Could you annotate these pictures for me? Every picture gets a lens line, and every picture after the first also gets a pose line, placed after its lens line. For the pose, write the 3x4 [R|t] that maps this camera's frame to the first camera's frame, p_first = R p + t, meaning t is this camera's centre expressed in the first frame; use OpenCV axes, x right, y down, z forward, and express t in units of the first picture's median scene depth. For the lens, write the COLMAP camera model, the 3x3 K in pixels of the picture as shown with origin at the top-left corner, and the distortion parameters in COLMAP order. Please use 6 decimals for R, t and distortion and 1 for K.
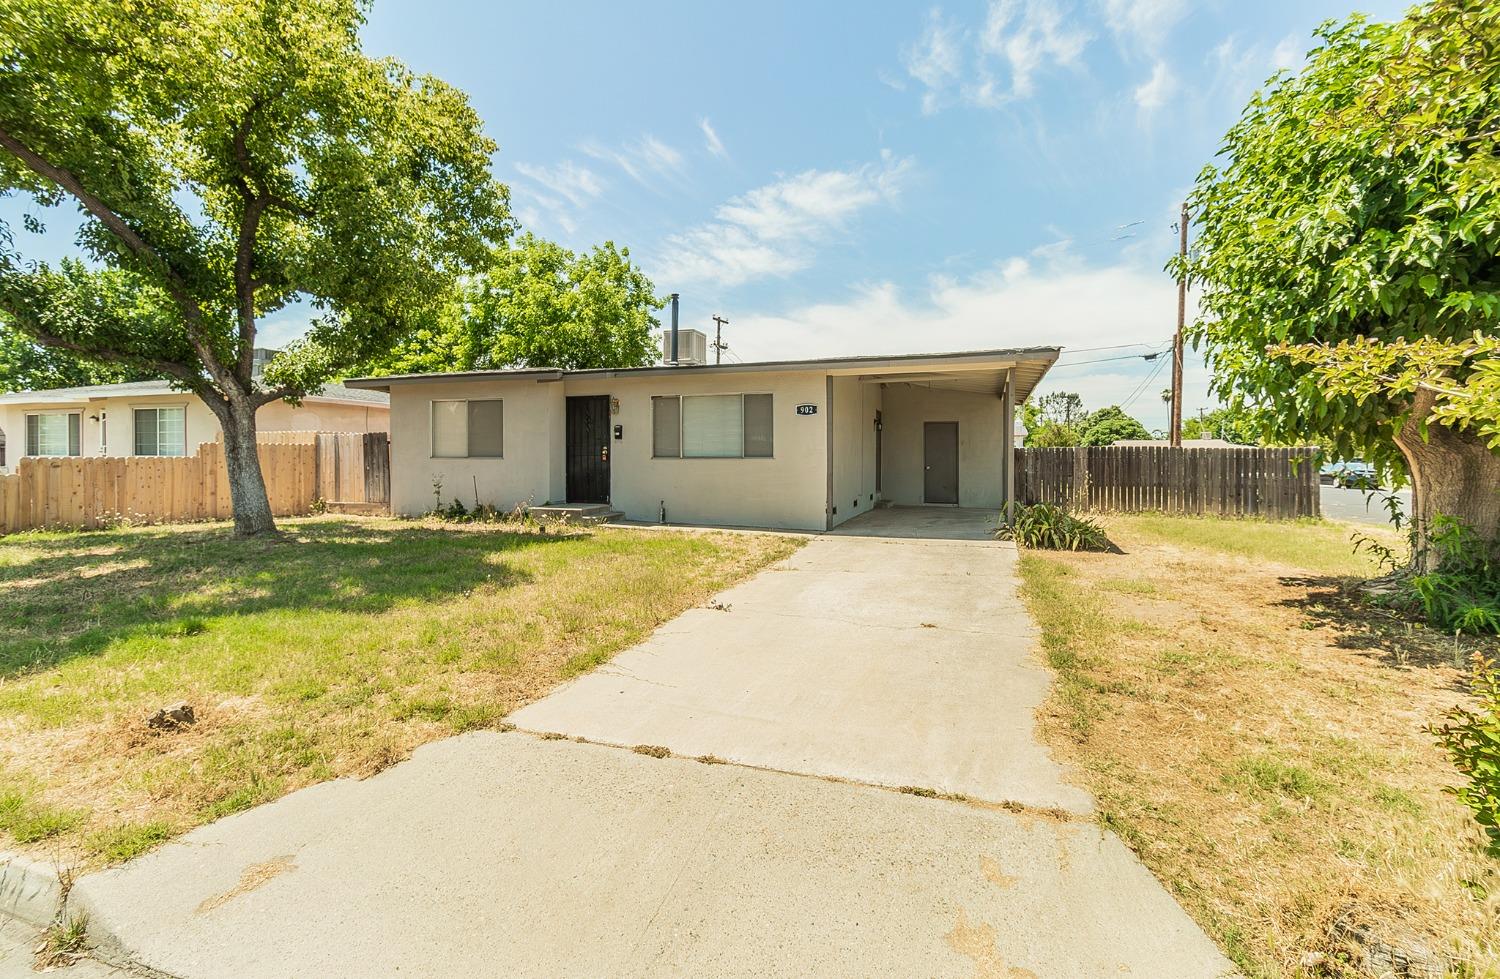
lens RADIAL K [[675.1, 0, 764.7], [0, 675.1, 472.3], [0, 0, 1]] dist [0.002449, 0.000725]
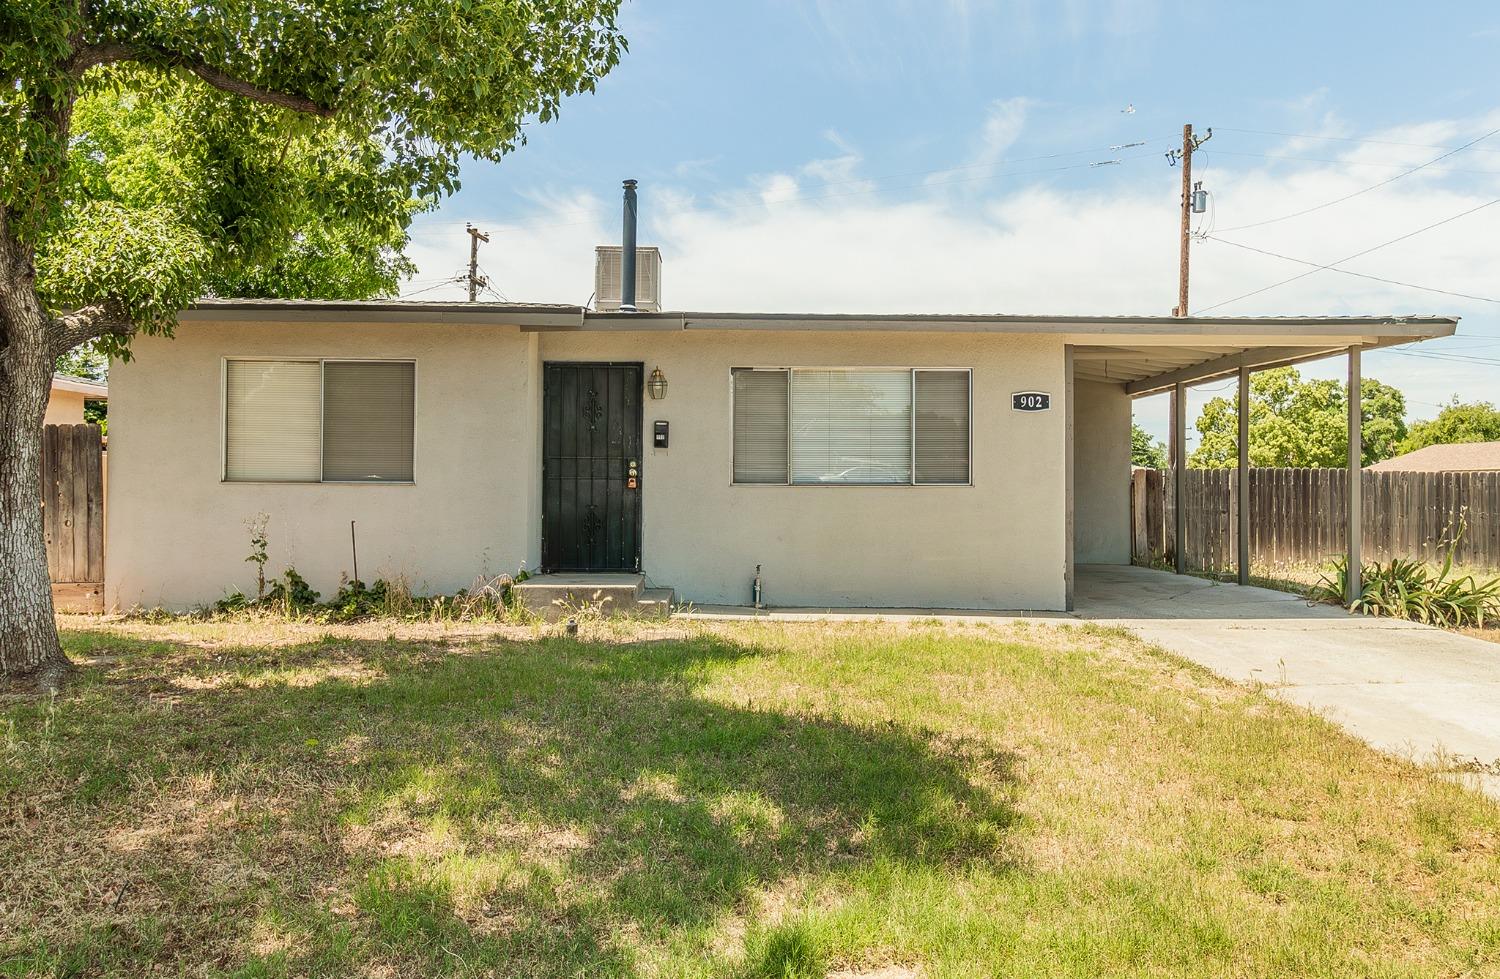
lens RADIAL K [[1113.2, 0, 750.0], [0, 1113.2, 489.5], [0, 0, 1]] dist [0.000104, -0.000704]
pose [[0.936367, 0.001175, 0.351022, -0.440840], [0.003825, 0.999901, -0.013550, -0.005064], [-0.351003, 0.014031, 0.936269, 0.171259]]
